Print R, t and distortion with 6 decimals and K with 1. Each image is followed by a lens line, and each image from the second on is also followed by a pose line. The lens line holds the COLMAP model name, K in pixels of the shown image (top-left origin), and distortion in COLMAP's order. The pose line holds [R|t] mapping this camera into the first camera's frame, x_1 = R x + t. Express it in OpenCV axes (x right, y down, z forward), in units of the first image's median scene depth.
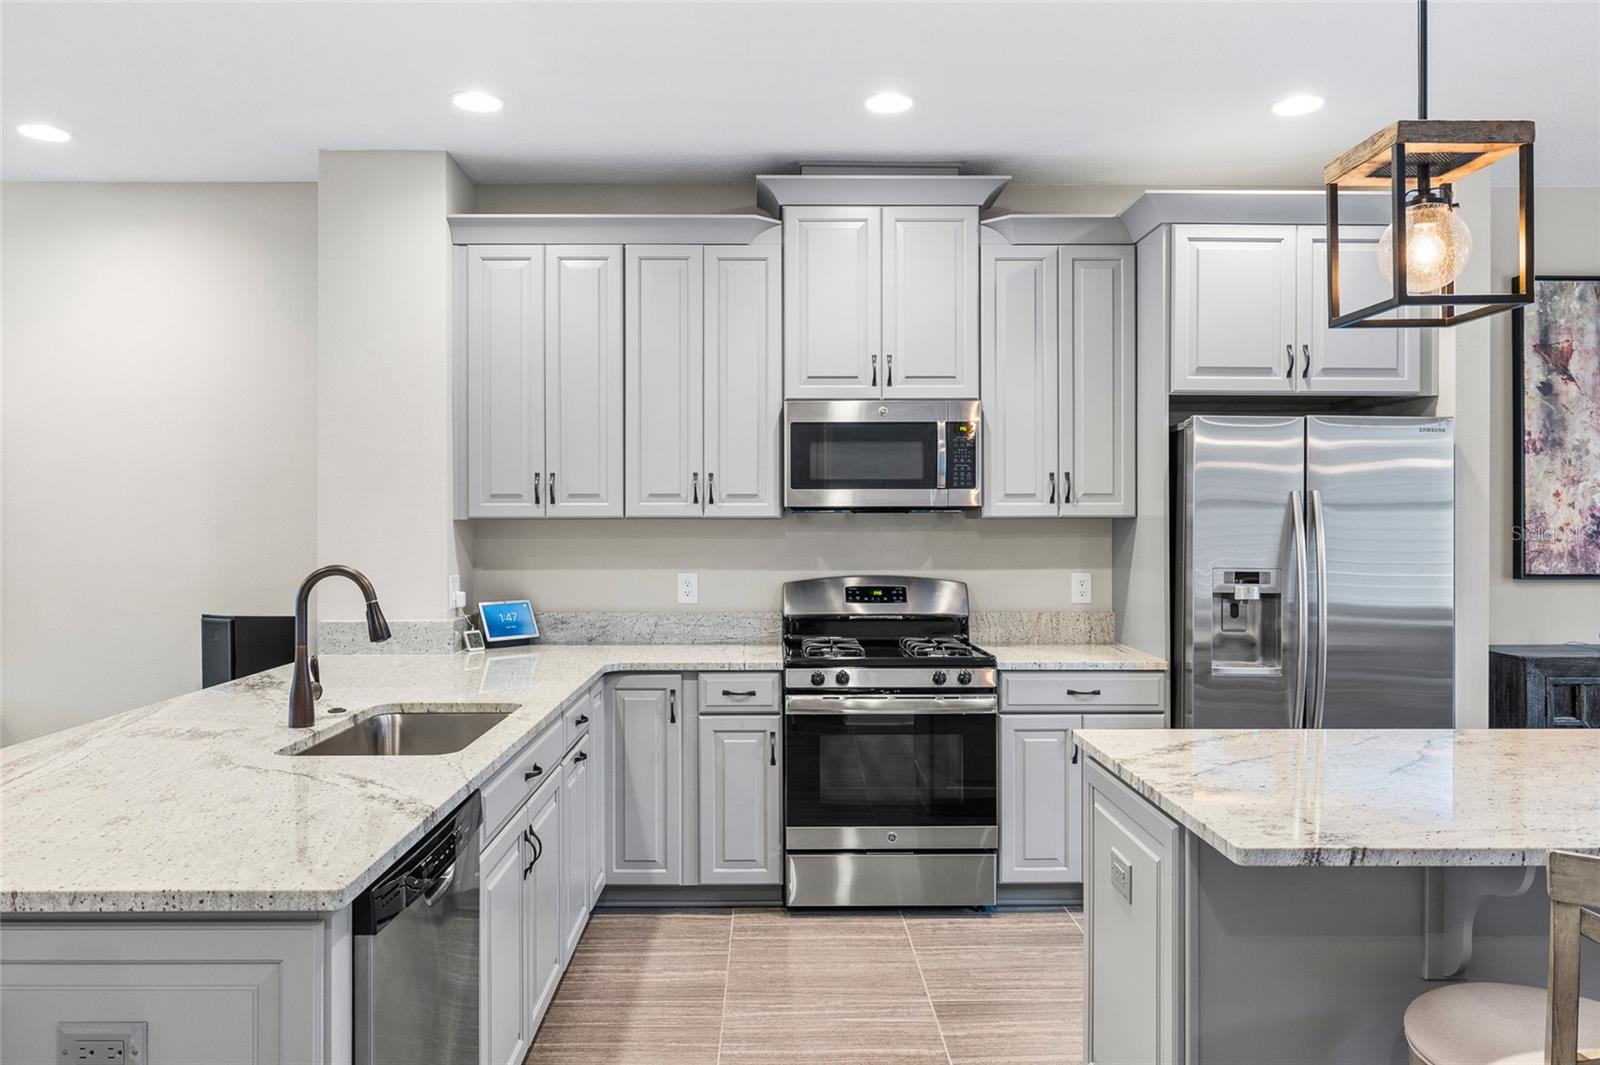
lens RADIAL K [[1101.9, 0, 781.2], [0, 1101.9, 526.3], [0, 0, 1]] dist [0.004648, -0.005807]
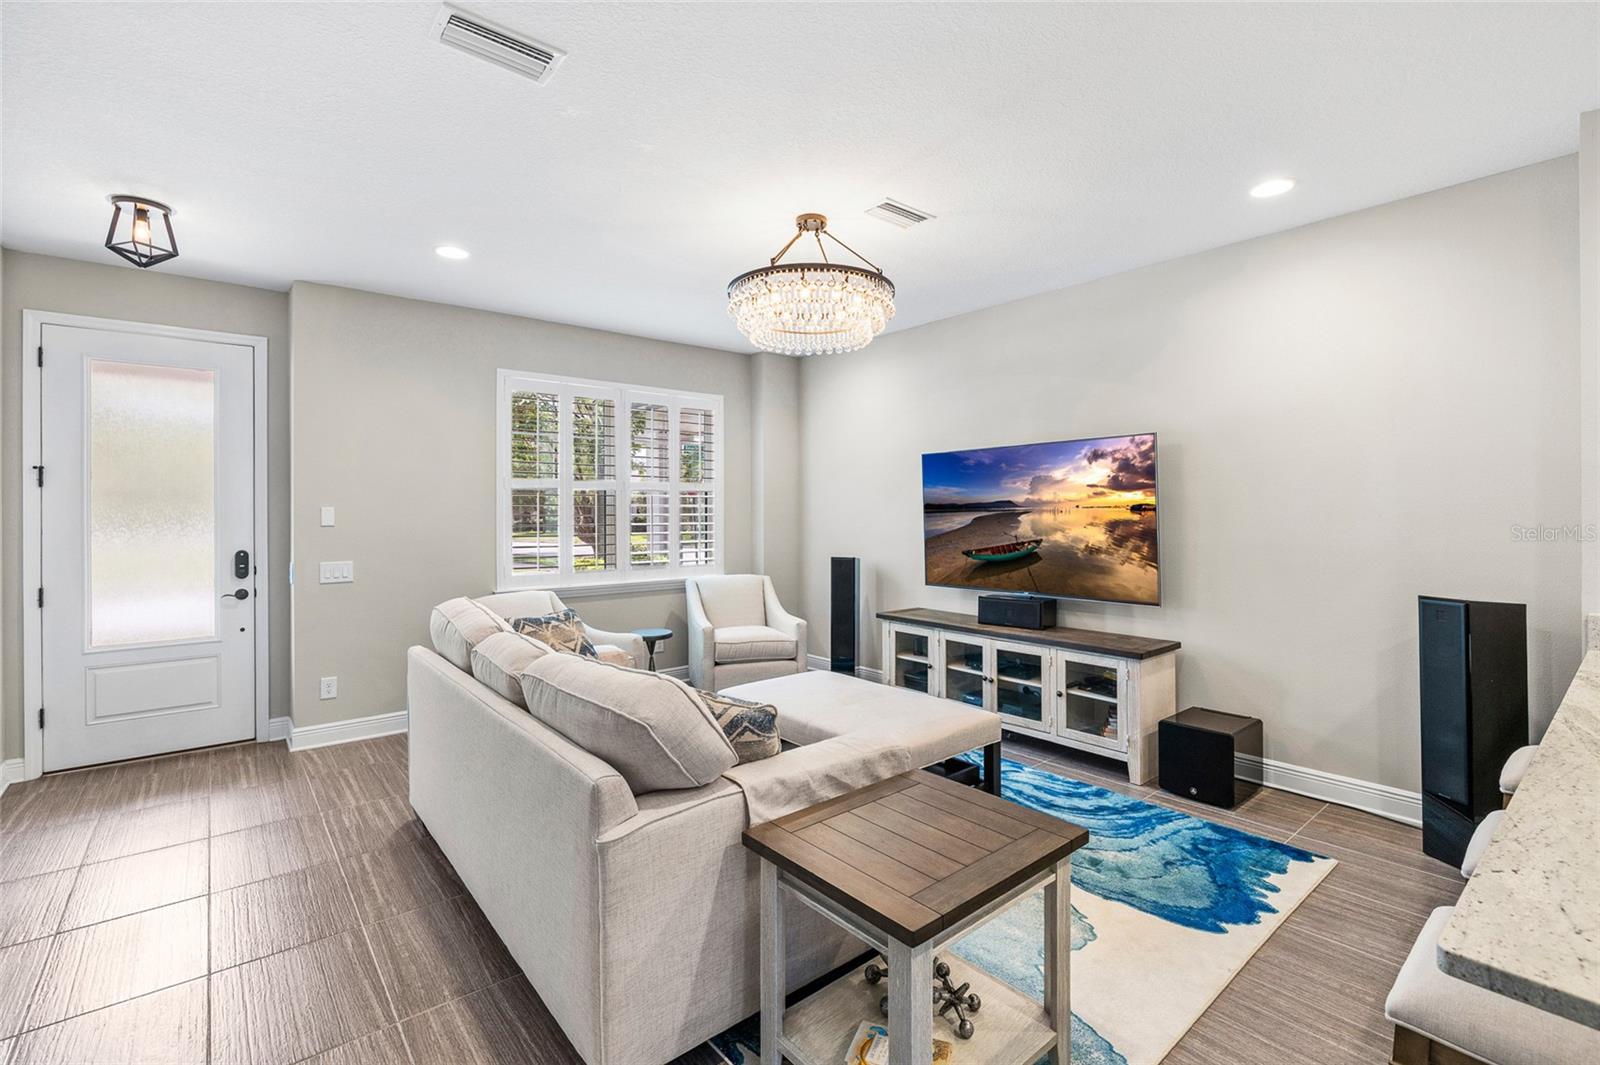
lens RADIAL K [[714.9, 0, 807.4], [0, 714.9, 518.6], [0, 0, 1]] dist [-0.010151, 0.002615]
pose [[0.629321, -0.000247, -0.777145, -0.351345], [0.003609, 0.999990, 0.002605, 0.002515], [0.777137, -0.004444, 0.629316, 0.101379]]
